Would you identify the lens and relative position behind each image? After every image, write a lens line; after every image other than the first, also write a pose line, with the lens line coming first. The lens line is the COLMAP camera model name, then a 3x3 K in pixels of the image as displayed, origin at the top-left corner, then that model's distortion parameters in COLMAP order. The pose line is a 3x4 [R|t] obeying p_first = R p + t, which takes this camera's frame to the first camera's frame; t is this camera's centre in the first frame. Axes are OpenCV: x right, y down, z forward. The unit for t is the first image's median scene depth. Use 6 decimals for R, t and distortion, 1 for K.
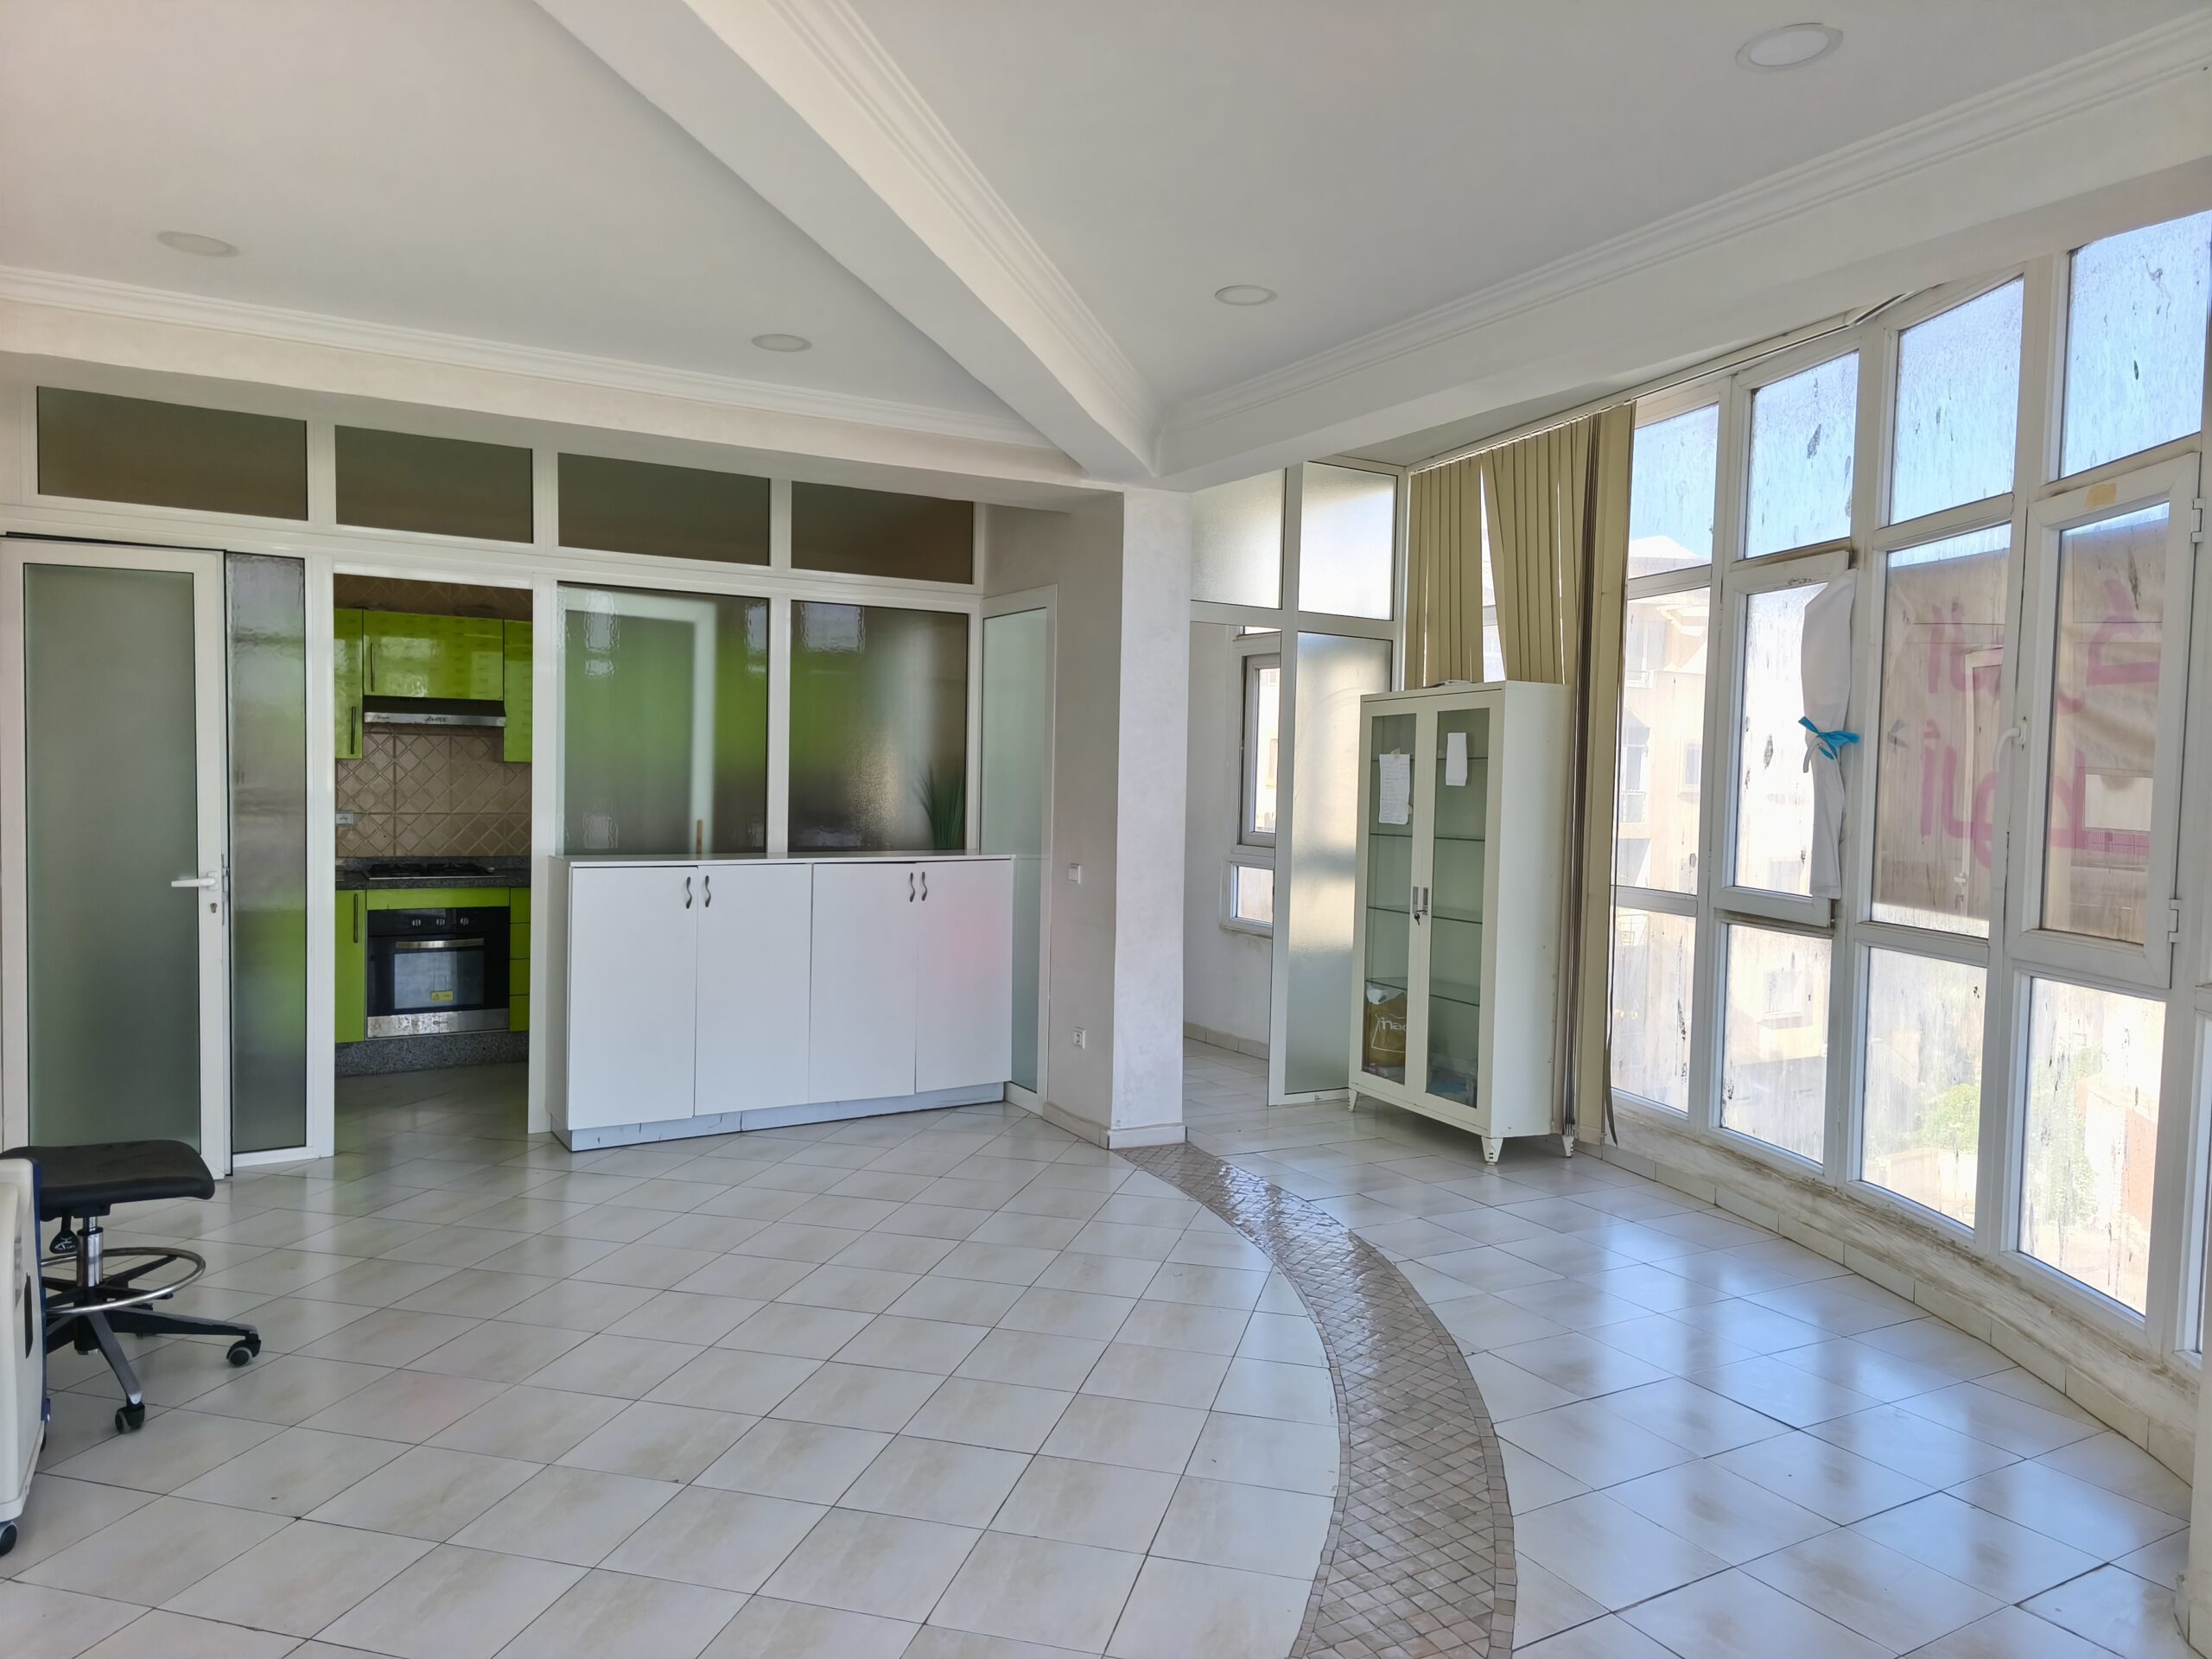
lens RADIAL K [[1472.5, 0, 1106.0], [0, 1472.5, 829.5], [0, 0, 1]] dist [0.027424, -0.000130]
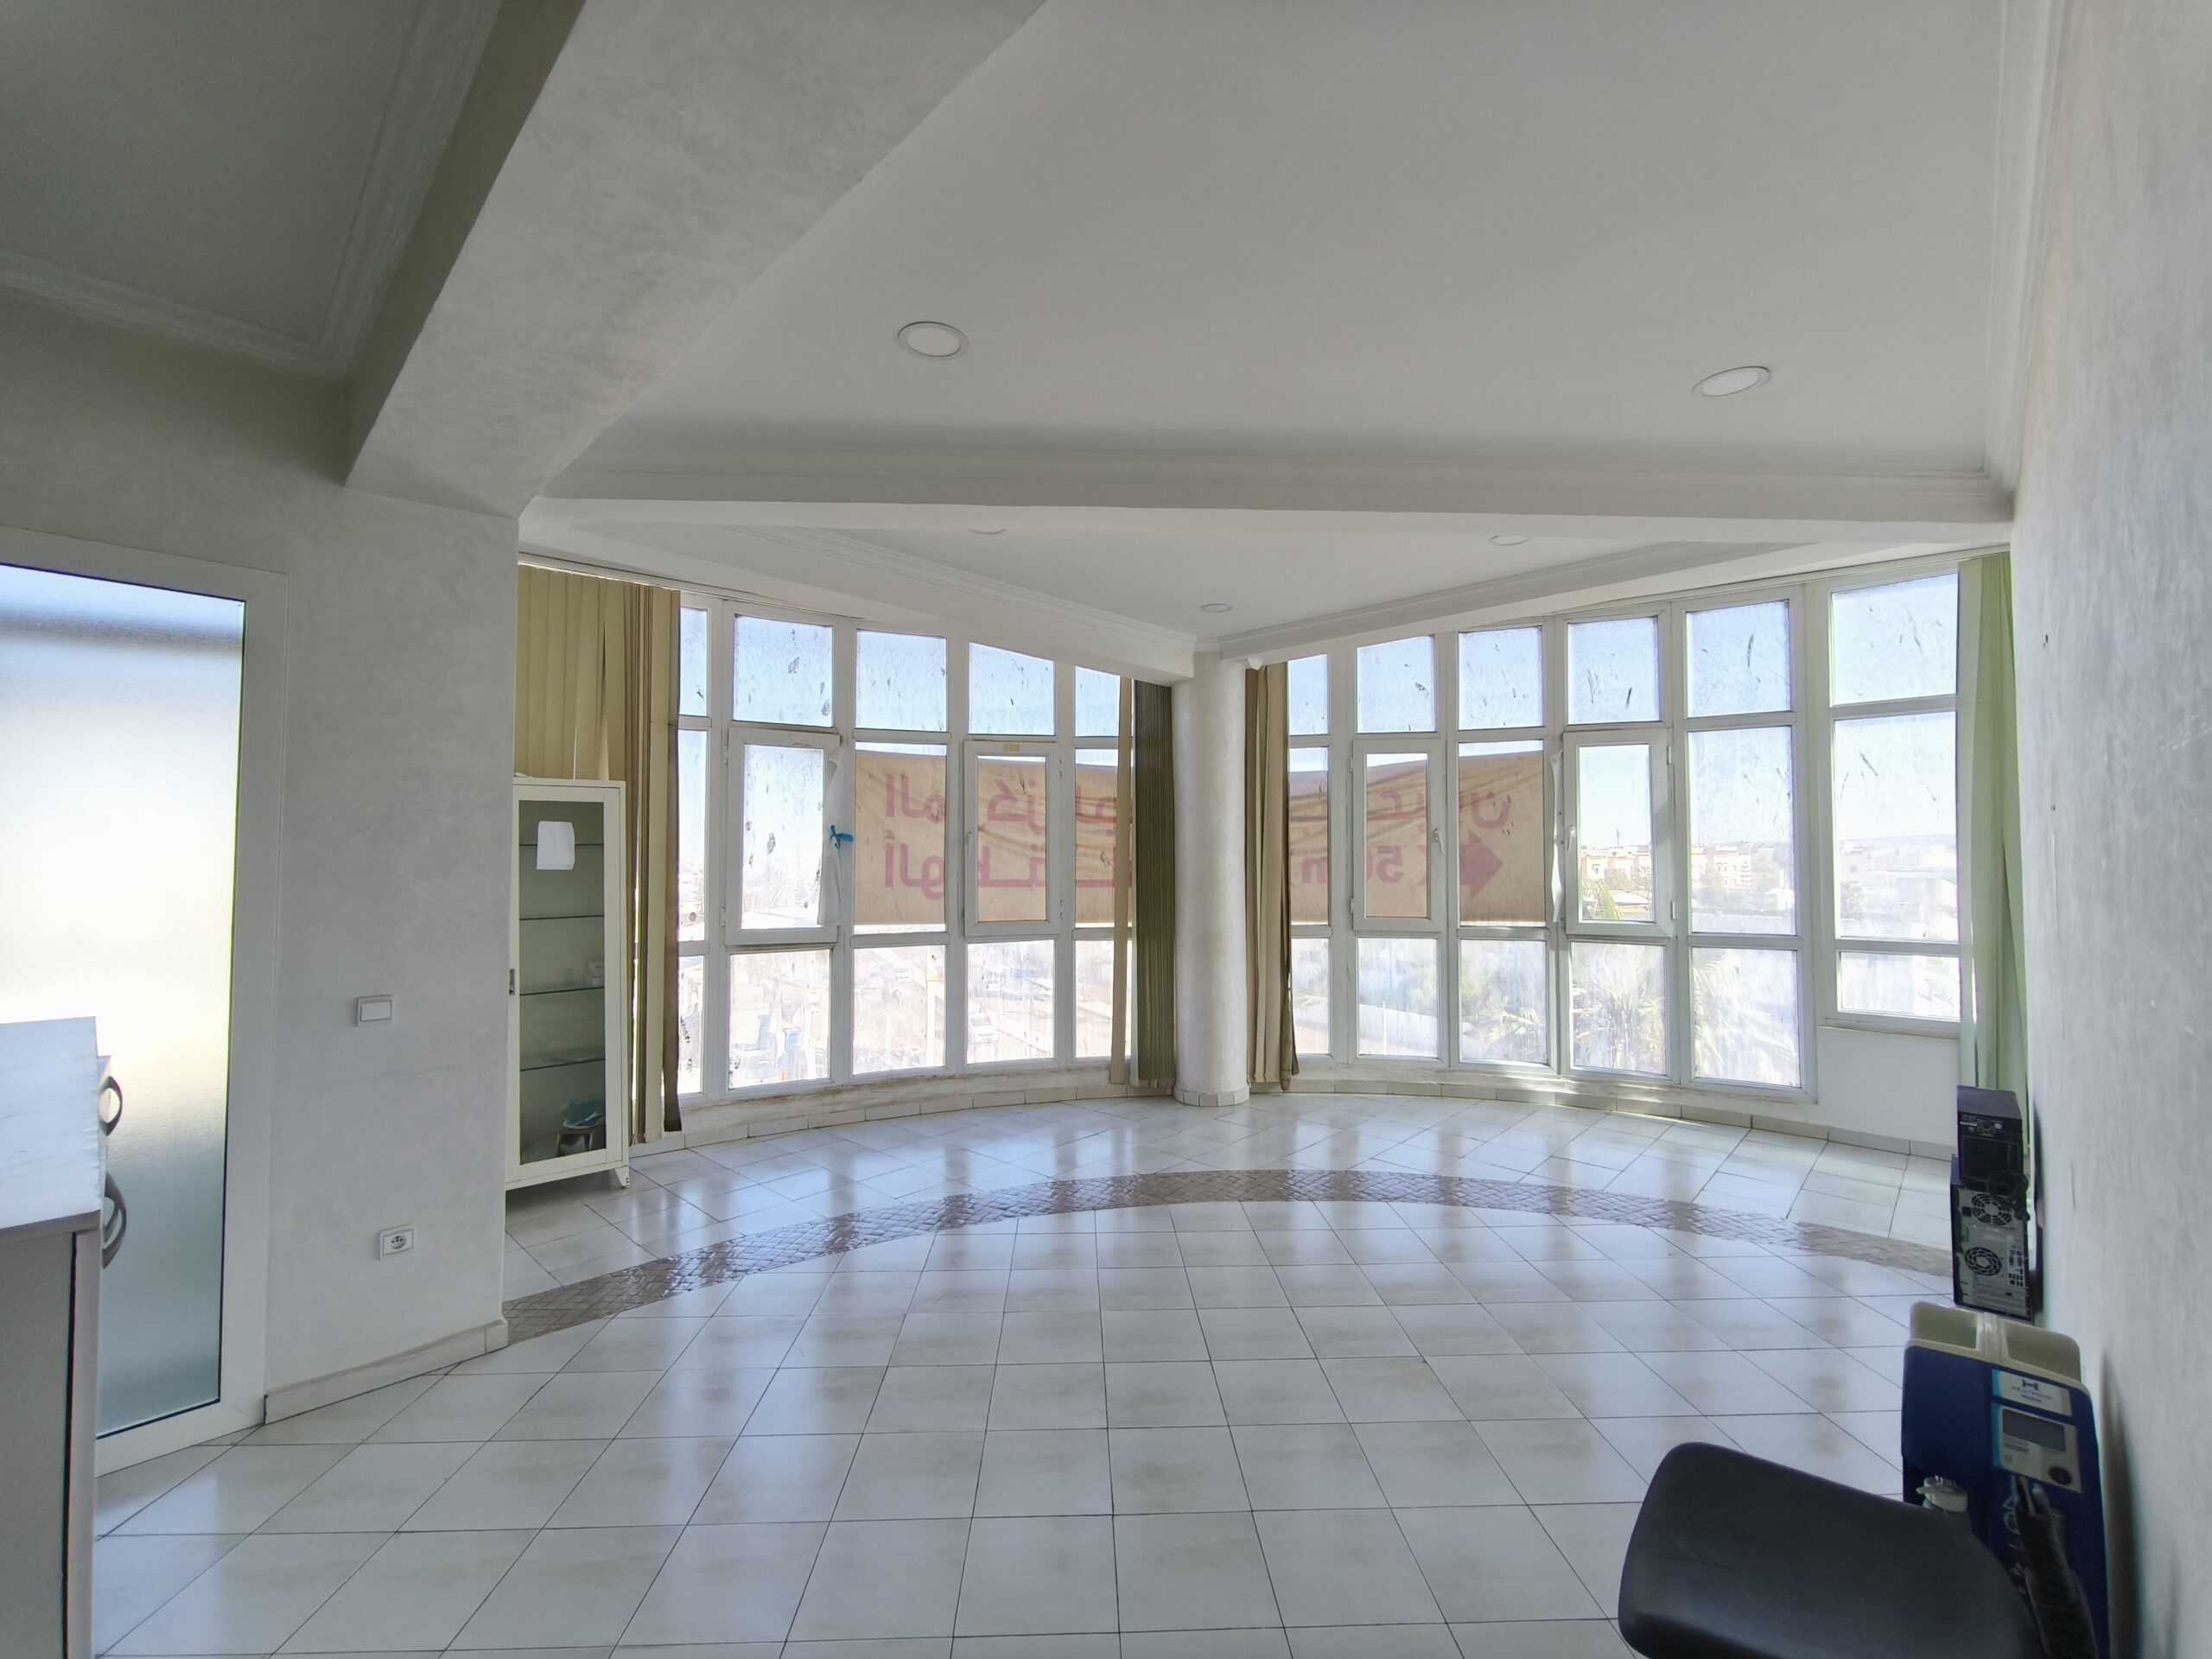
lens RADIAL K [[912.7, 0, 1106.0], [0, 912.7, 829.5], [0, 0, 1]] dist [0.000274, 0.000224]
pose [[-0.291874, 0.020367, 0.956240, -0.694465], [0.037396, 0.999252, -0.009869, -0.048964], [-0.955725, 0.032879, -0.292417, 1.041126]]
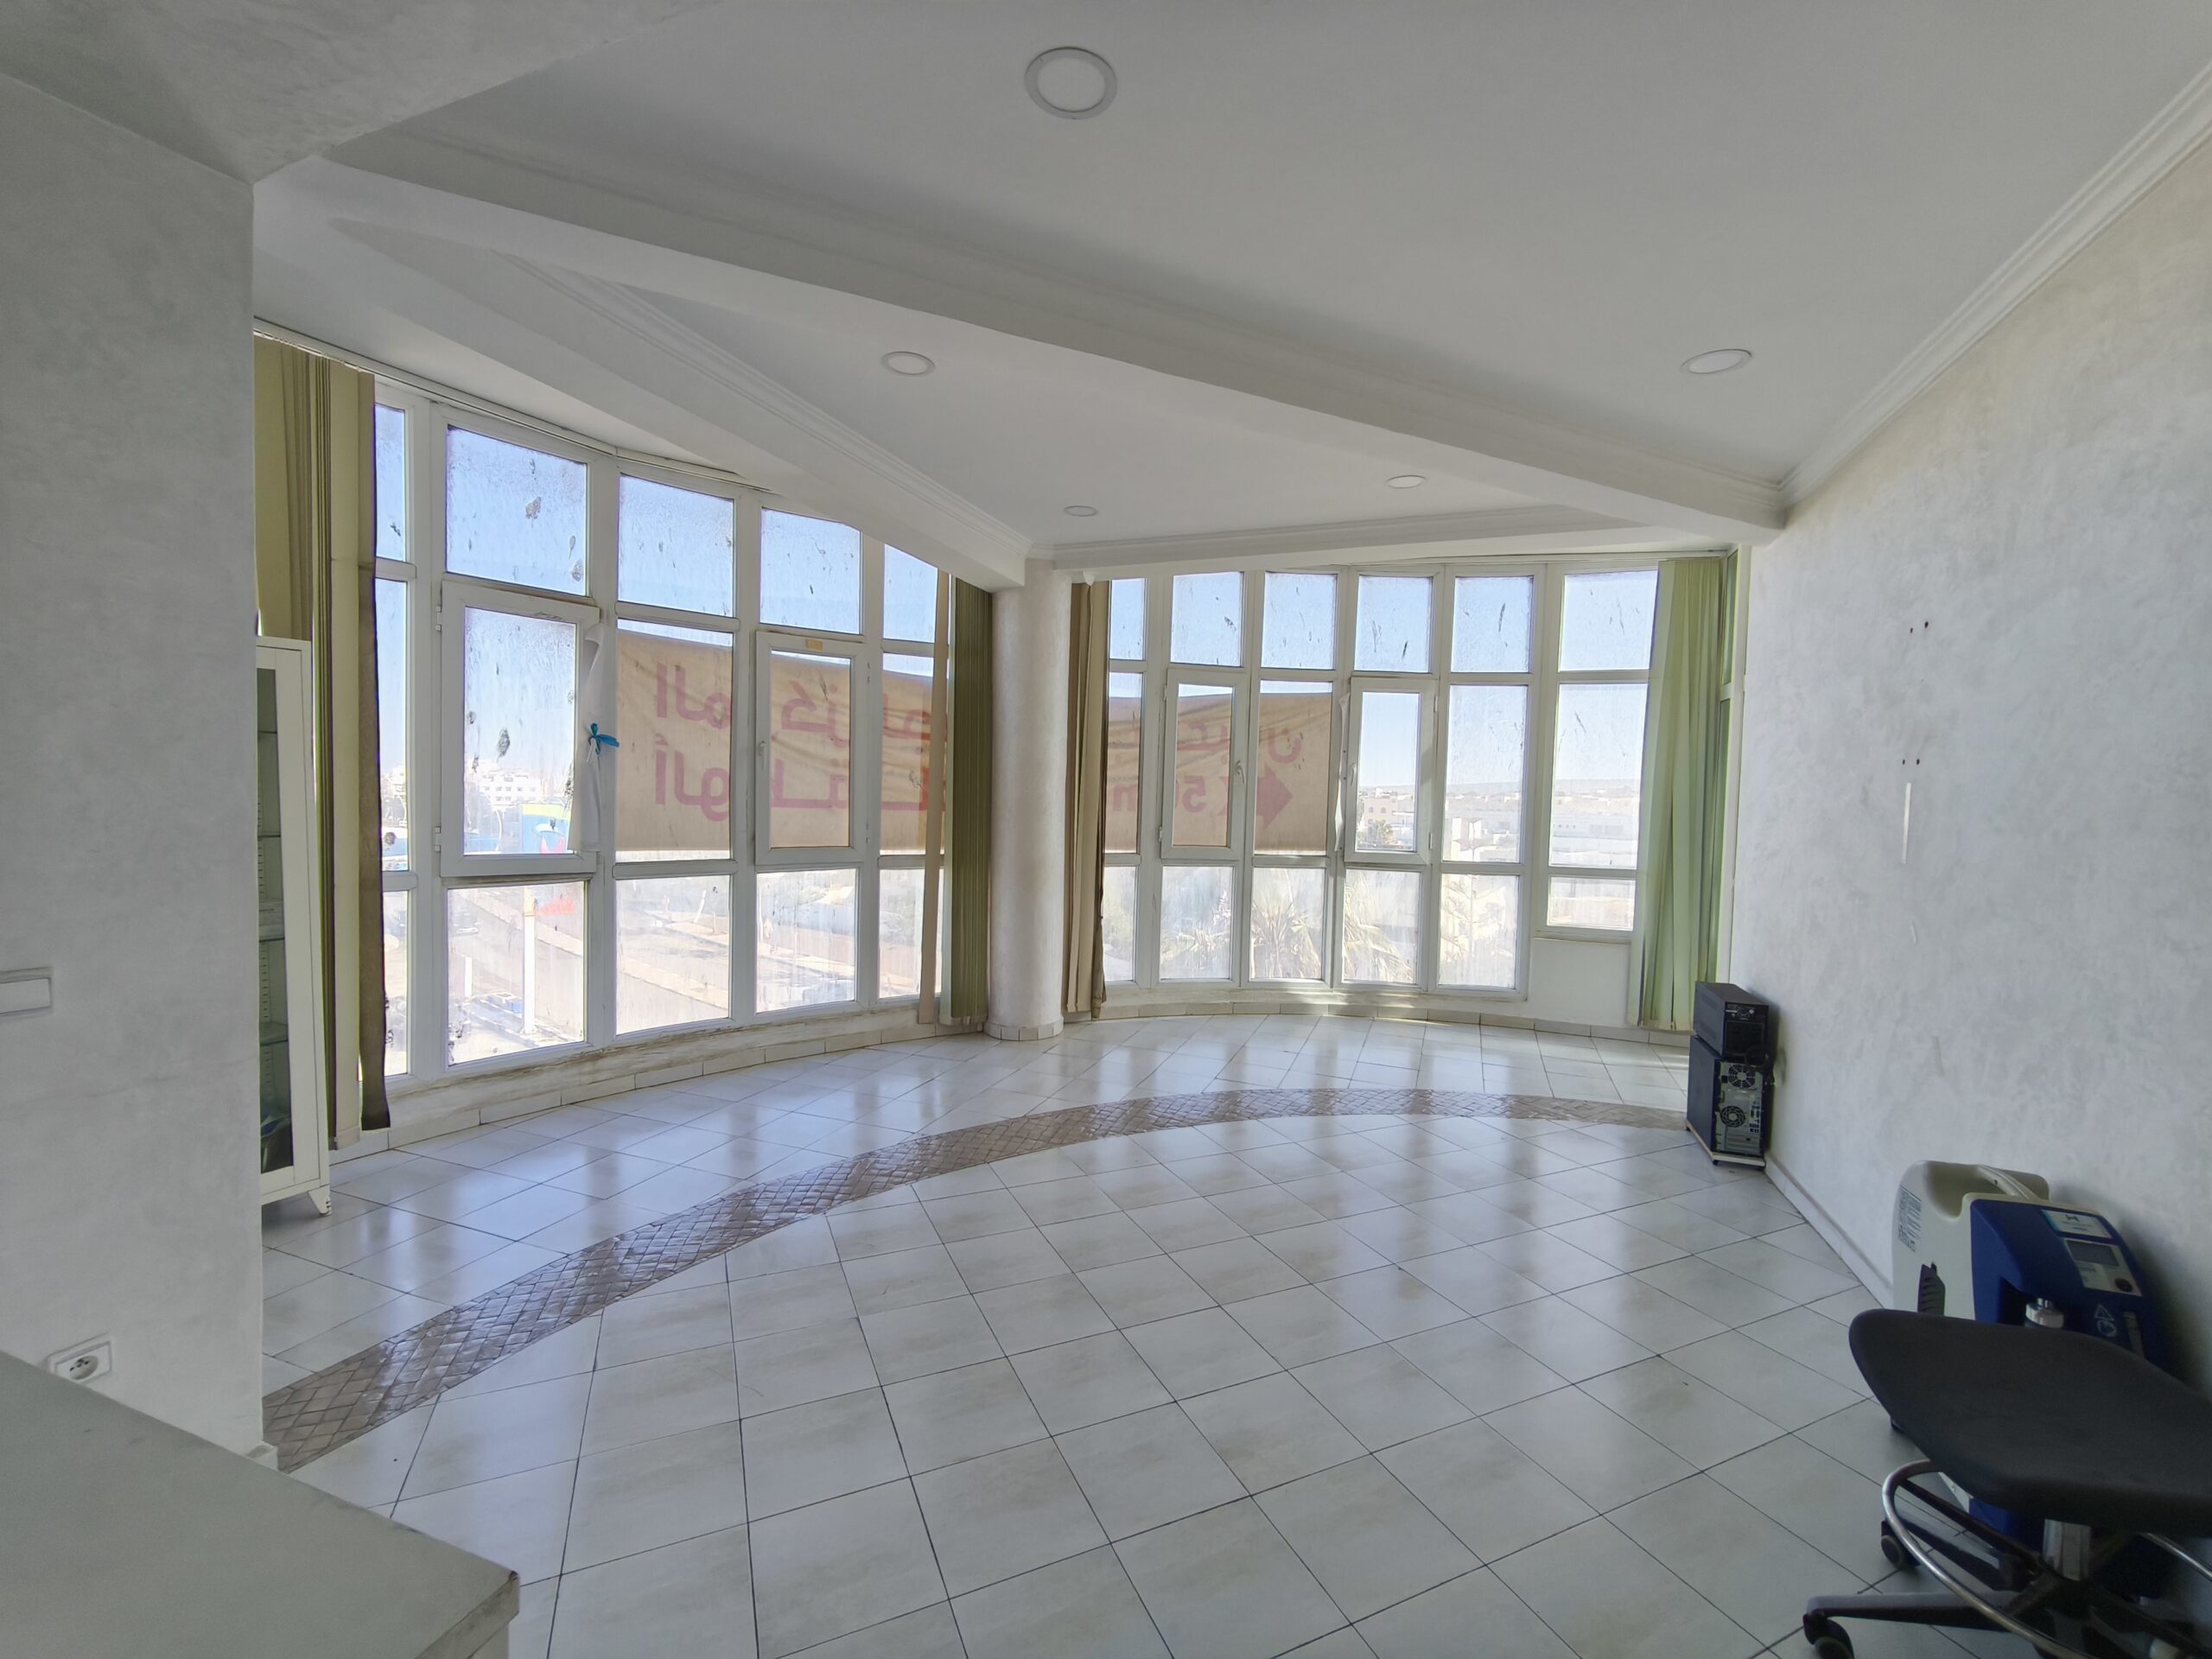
lens RADIAL K [[912.7, 0, 1106.0], [0, 912.7, 829.5], [0, 0, 1]] dist [0.000274, 0.000224]
pose [[-0.634098, -0.060725, 0.770865, -0.516282], [-0.005047, 0.997215, 0.074404, -0.043983], [-0.773236, 0.043288, -0.632639, 1.214203]]
